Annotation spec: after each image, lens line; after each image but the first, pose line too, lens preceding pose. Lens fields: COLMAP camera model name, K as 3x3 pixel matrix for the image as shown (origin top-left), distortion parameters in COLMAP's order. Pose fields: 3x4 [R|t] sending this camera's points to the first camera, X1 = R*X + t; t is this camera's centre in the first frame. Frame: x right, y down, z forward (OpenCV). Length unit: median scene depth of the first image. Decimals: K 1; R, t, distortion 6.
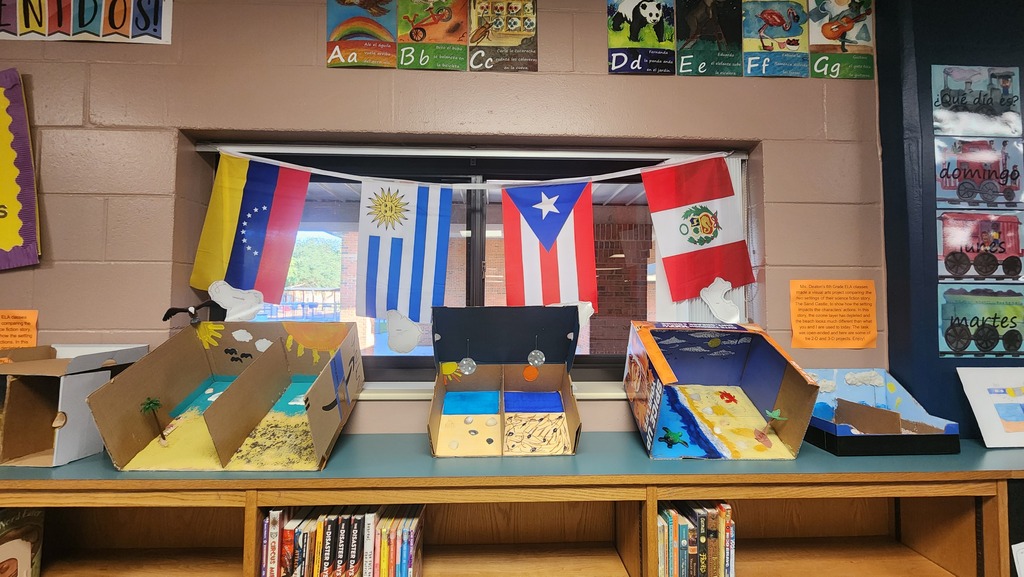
lens RADIAL K [[420.0, 0, 512.0], [0, 420.0, 288.5], [0, 0, 1]] dist [-0.000401, -0.000472]
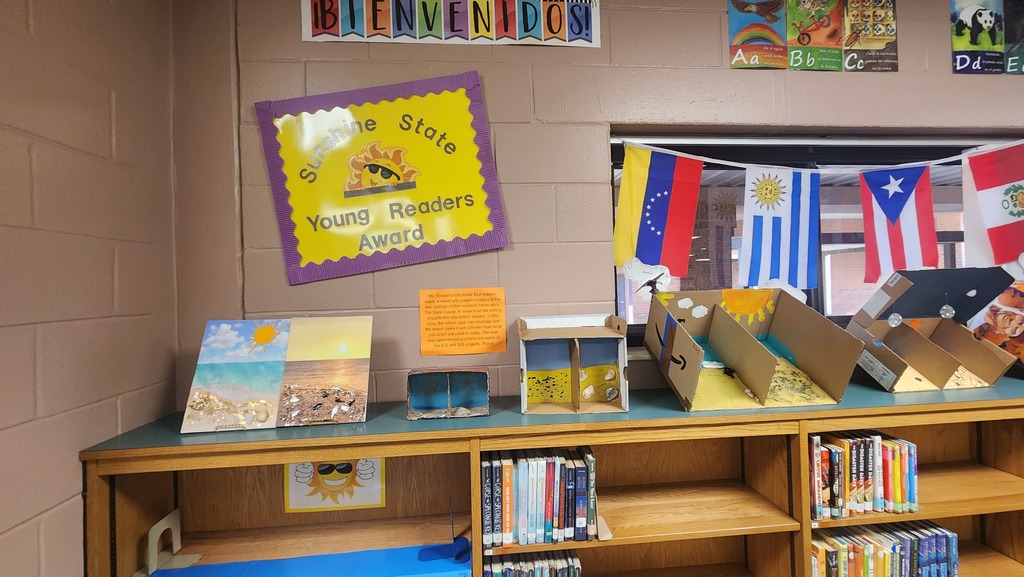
lens RADIAL K [[419.2, 0, 515.1], [0, 419.2, 289.3], [0, 0, 1]] dist [-0.010072, 0.004139]
pose [[0.997961, -0.032572, 0.054898, -1.094324], [0.030524, 0.998821, 0.037739, 0.014448], [-0.056063, -0.035986, 0.997778, -0.123212]]
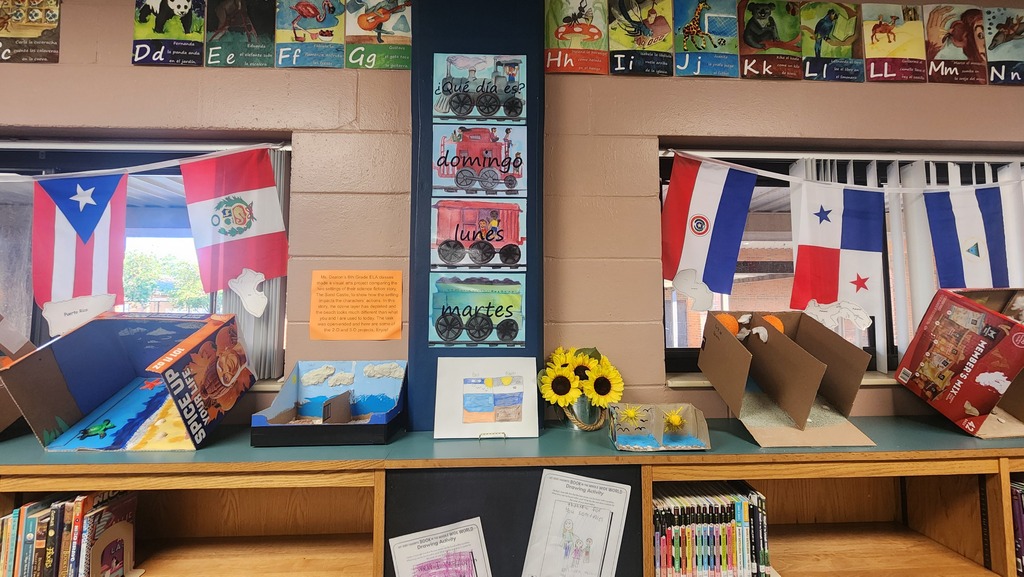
lens RADIAL K [[419.2, 0, 515.1], [0, 419.2, 289.3], [0, 0, 1]] dist [-0.010072, 0.004139]
pose [[0.999974, -0.005483, 0.004759, 1.141095], [0.005575, 0.999794, -0.019498, 0.045731], [-0.004651, 0.019524, 0.999799, 0.017190]]
